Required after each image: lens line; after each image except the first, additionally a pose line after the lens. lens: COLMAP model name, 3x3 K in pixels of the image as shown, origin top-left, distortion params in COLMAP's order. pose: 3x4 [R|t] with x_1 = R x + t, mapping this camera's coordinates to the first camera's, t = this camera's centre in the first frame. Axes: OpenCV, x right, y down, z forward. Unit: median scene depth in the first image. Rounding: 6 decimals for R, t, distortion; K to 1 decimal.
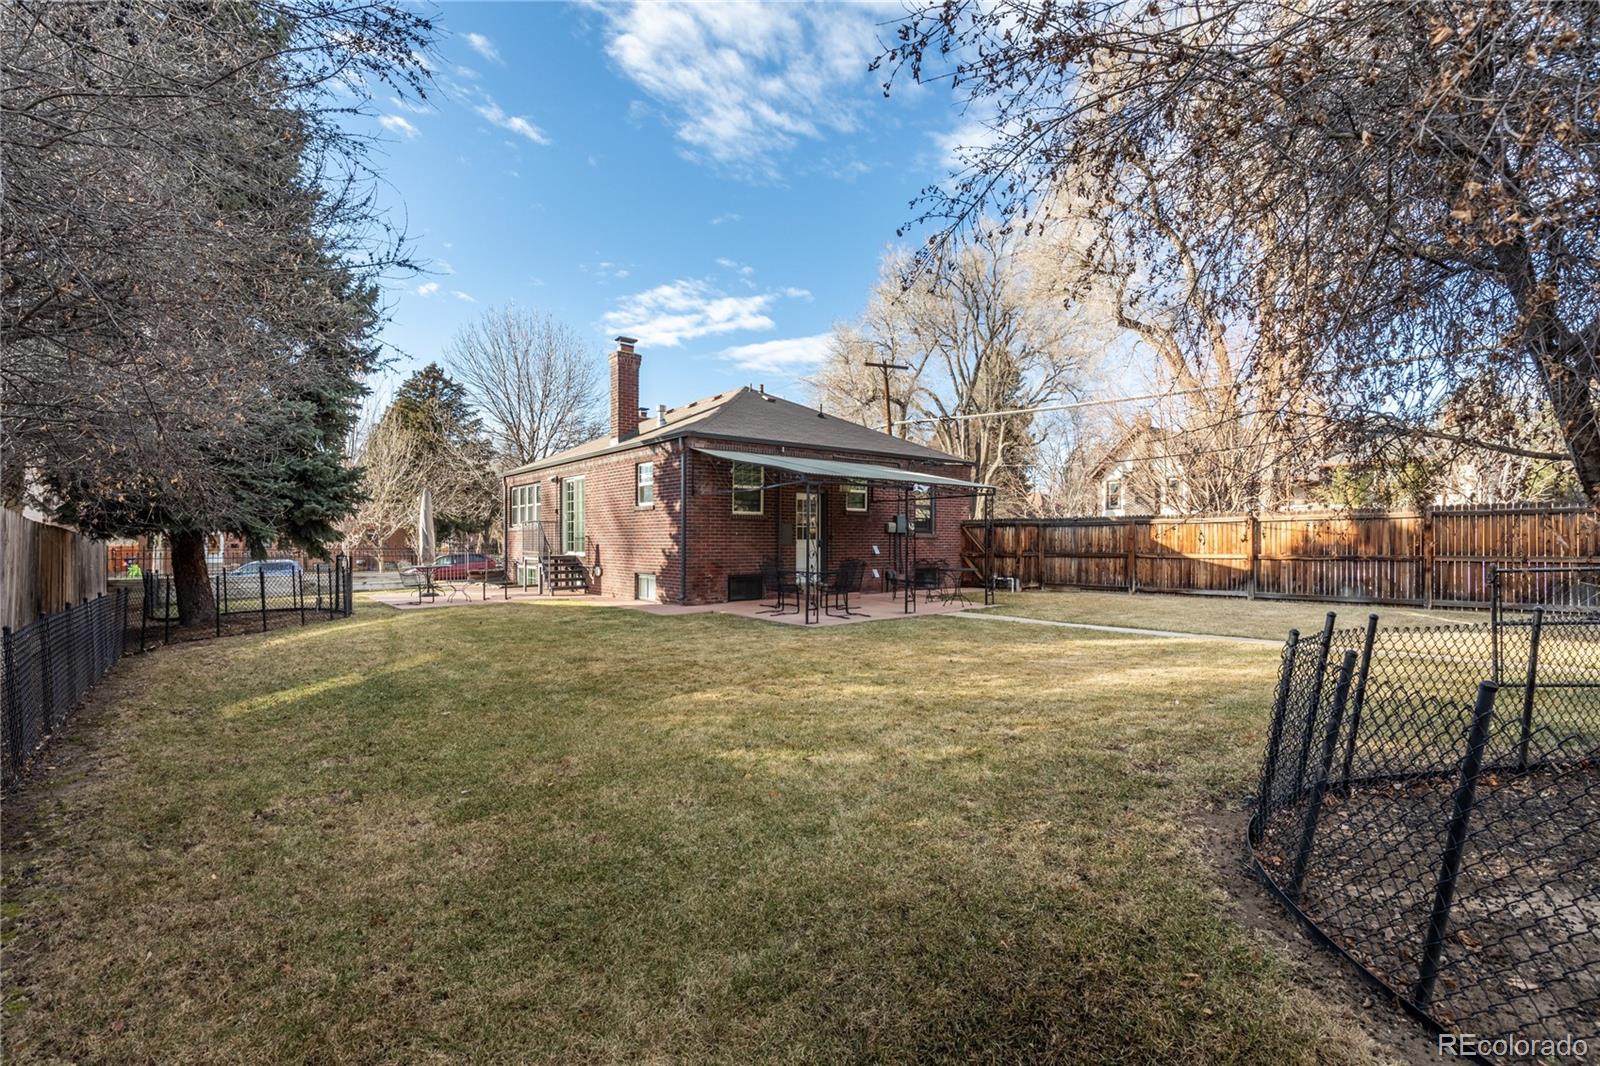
lens RADIAL K [[717.8, 0, 800.0], [0, 717.8, 533.0], [0, 0, 1]] dist [-0.000012, -0.000068]
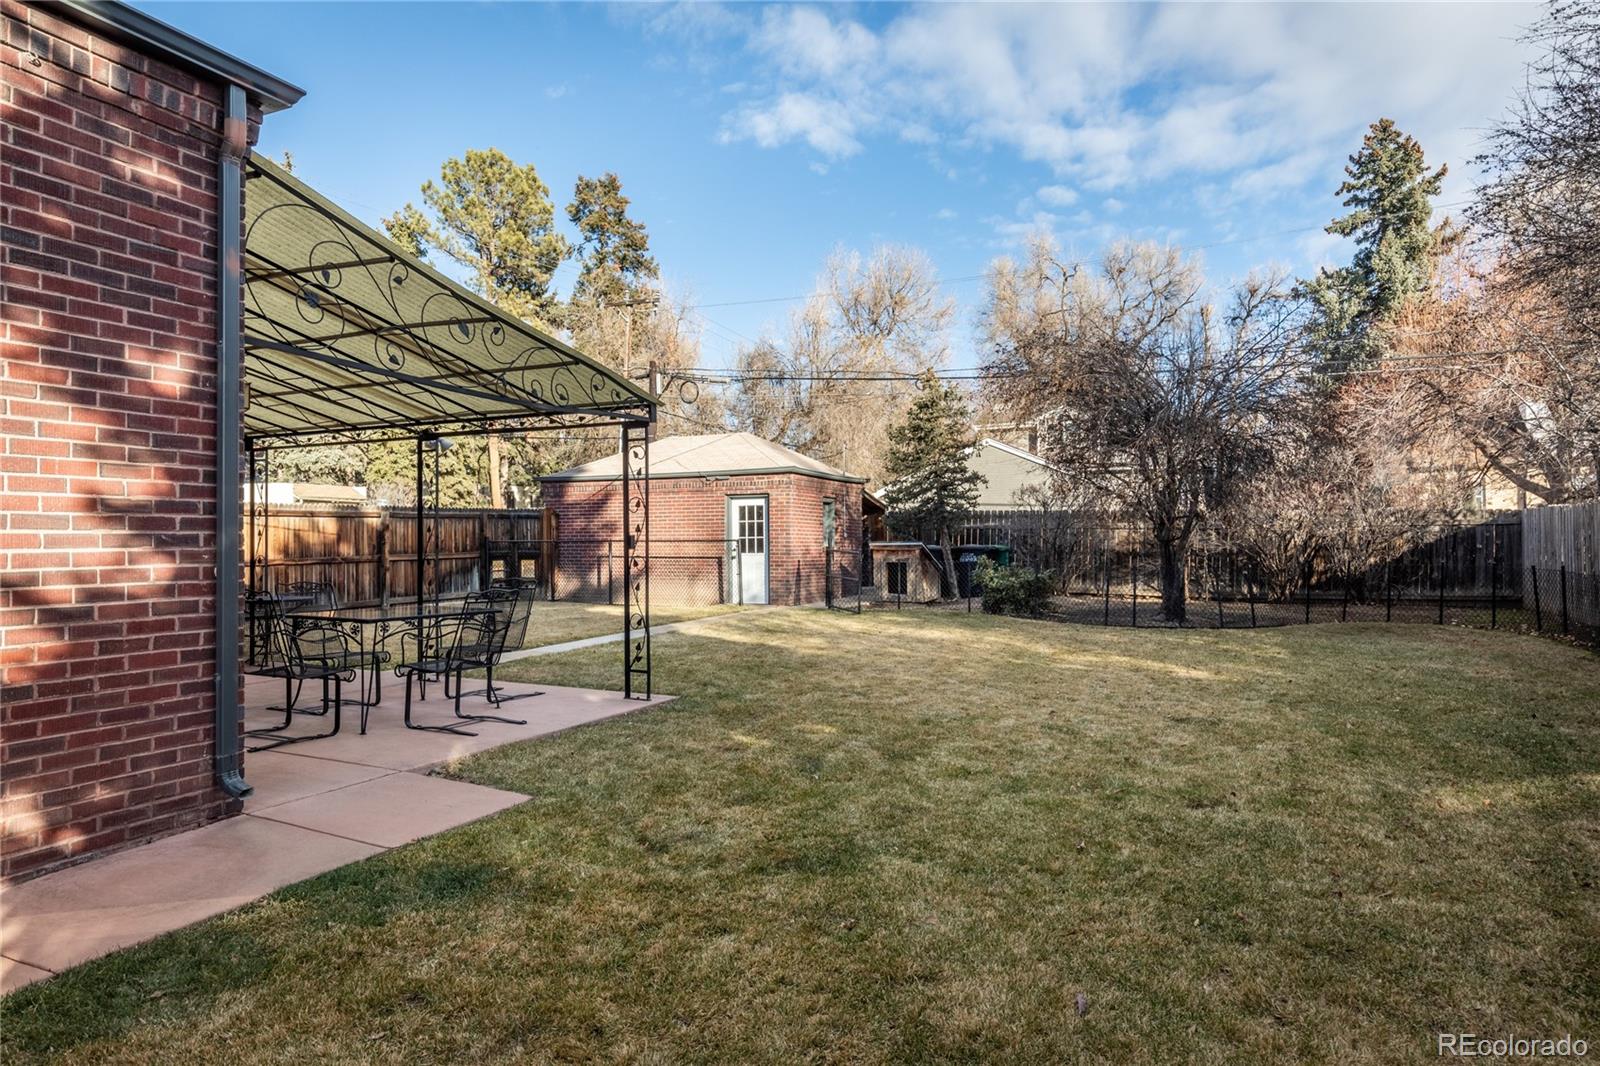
lens RADIAL K [[937.8, 0, 800.0], [0, 937.8, 533.0], [0, 0, 1]] dist [0.004412, 0.001422]
pose [[-0.439311, 0.011565, 0.898261, -0.494735], [0.003277, 0.999931, -0.011271, 0.013863], [-0.898329, -0.002008, -0.439318, 0.931033]]
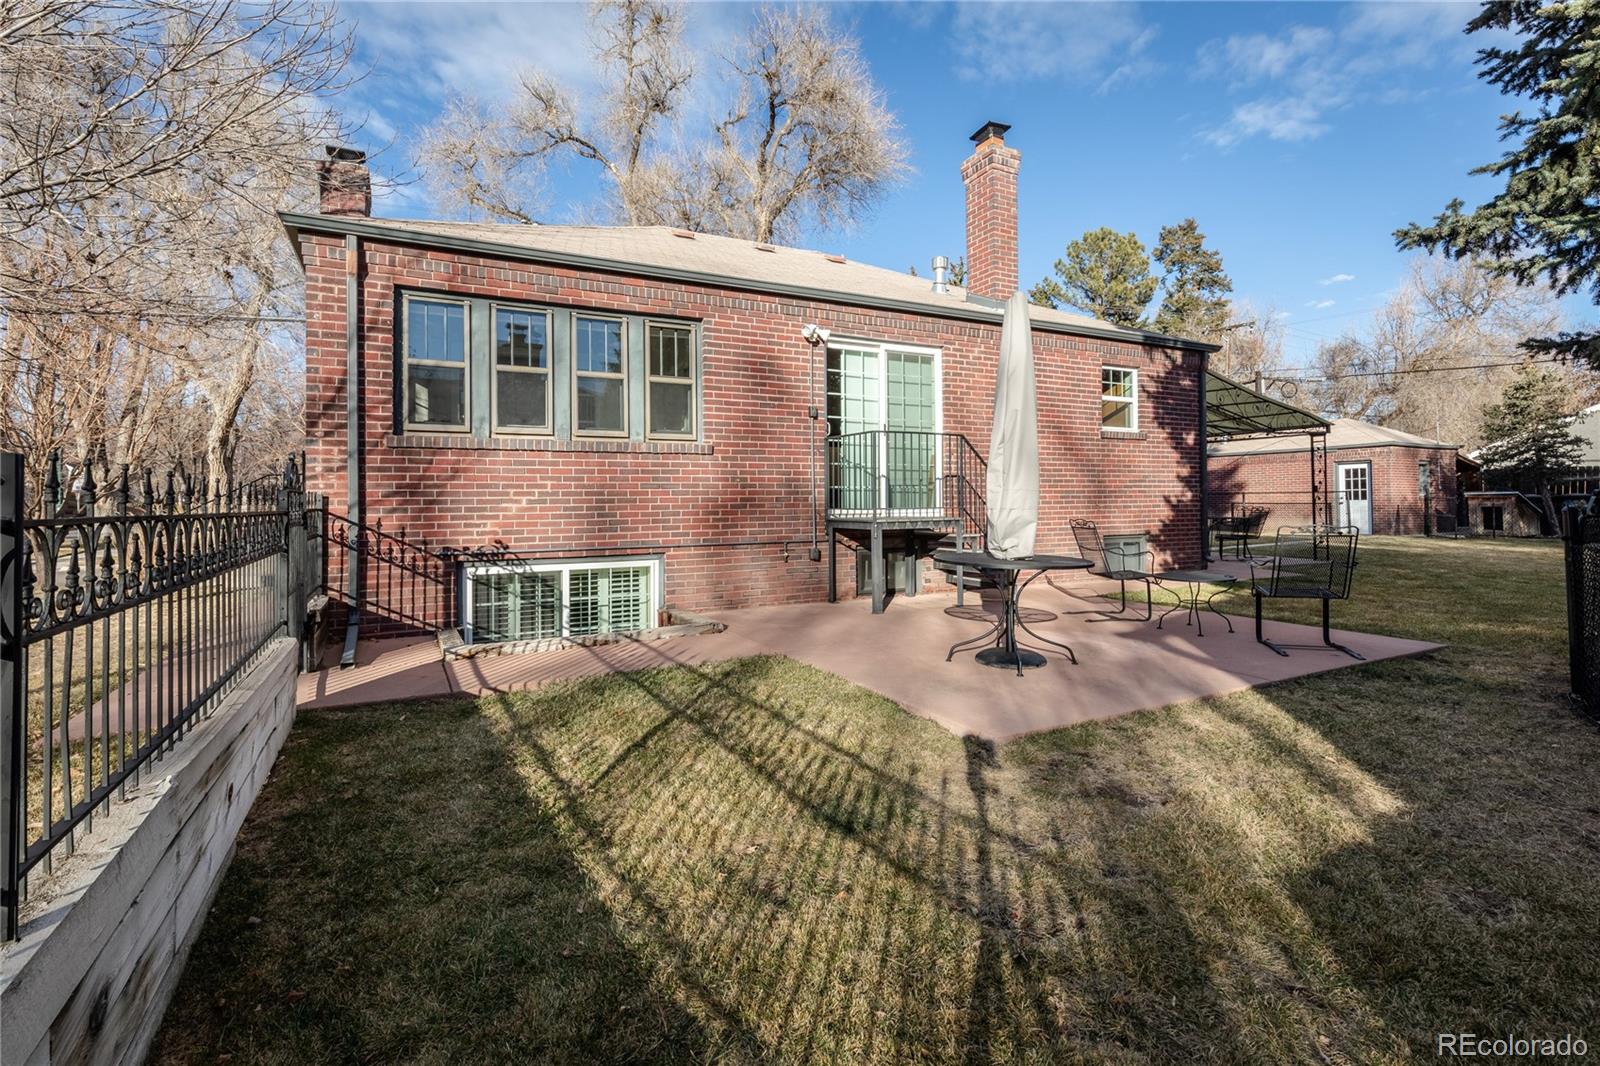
lens RADIAL K [[732.2, 0, 769.2], [0, 732.2, 493.2], [0, 0, 1]] dist [0.000008, -0.000335]
pose [[0.226207, 0.014560, 0.973970, -0.991480], [0.004743, 0.999860, -0.016048, 0.028912], [-0.974068, 0.008249, 0.226107, 1.226789]]
